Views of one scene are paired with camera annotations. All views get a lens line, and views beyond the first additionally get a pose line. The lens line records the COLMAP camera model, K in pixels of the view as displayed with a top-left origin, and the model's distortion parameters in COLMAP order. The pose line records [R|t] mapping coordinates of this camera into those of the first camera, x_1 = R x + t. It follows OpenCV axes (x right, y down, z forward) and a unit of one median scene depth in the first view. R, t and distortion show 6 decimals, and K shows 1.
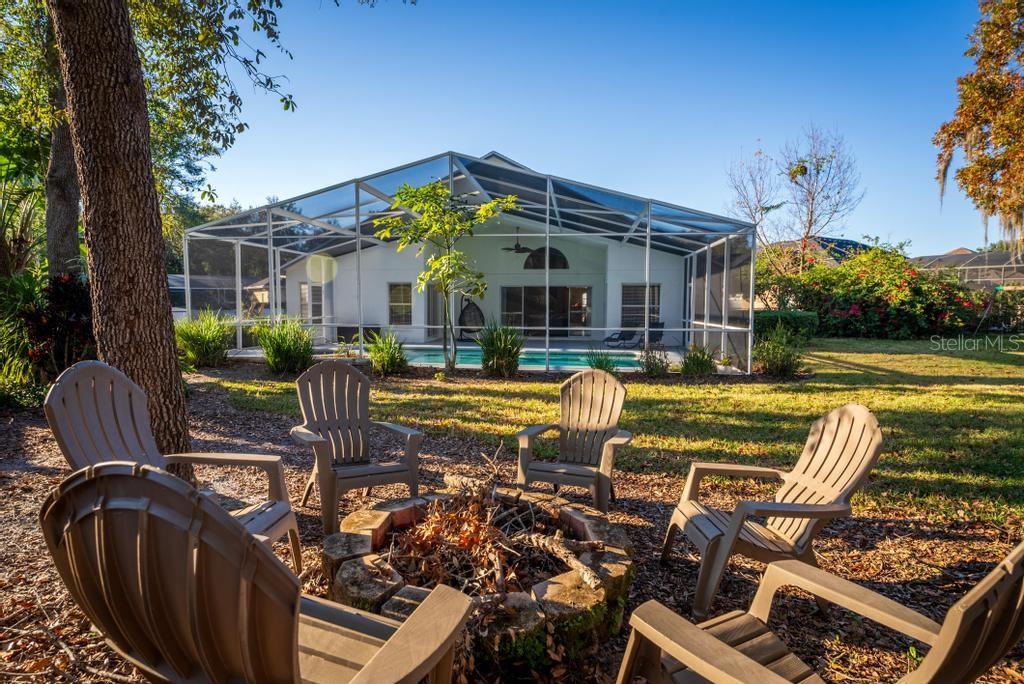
lens RADIAL K [[525.6, 0, 512.0], [0, 525.6, 342.0], [0, 0, 1]] dist [0.030444, -0.000100]
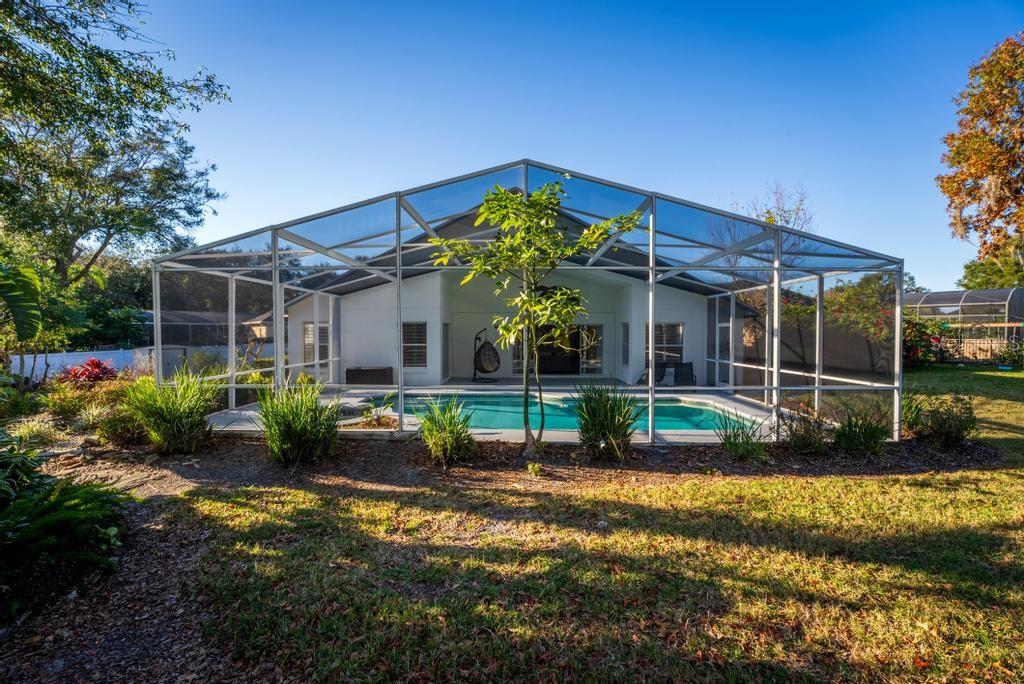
lens RADIAL K [[424.8, 0, 517.5], [0, 424.8, 346.1], [0, 0, 1]] dist [0.000583, 0.000060]
pose [[0.994401, -0.008304, 0.105343, -0.099781], [0.012602, 0.999112, -0.040199, -0.033503], [-0.104916, 0.041301, 0.993623, 0.205296]]
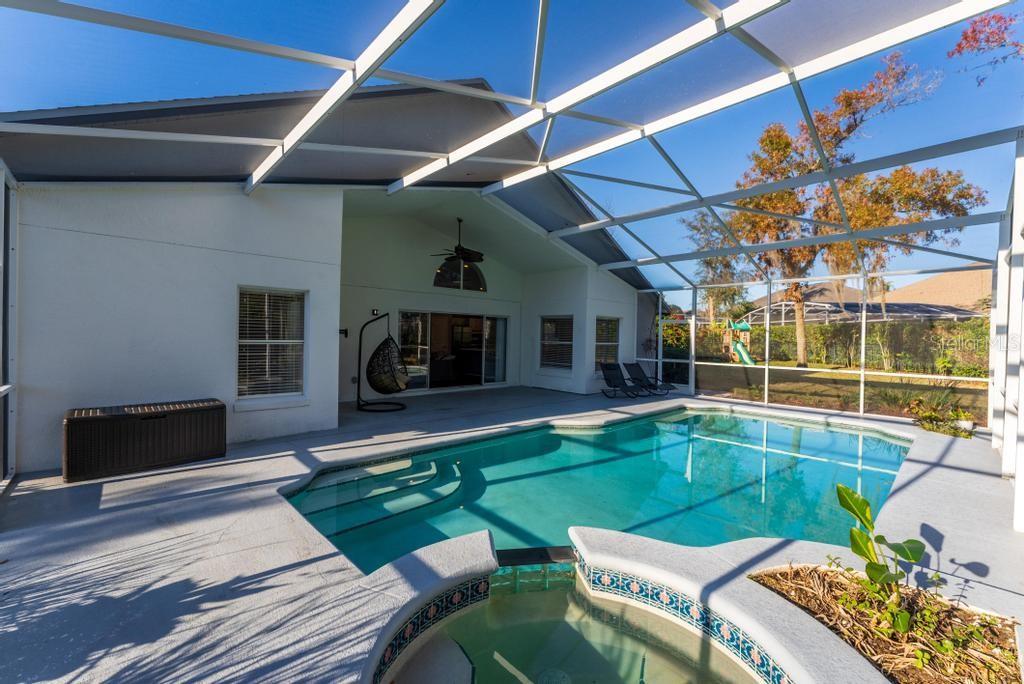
lens RADIAL K [[420.1, 0, 513.7], [0, 420.1, 339.8], [0, 0, 1]] dist [0.001748, -0.000041]
pose [[0.639702, -0.000721, 0.768623, -0.327342], [0.044887, 0.998328, -0.036422, -0.050535], [-0.767311, 0.057801, 0.638664, 0.621027]]
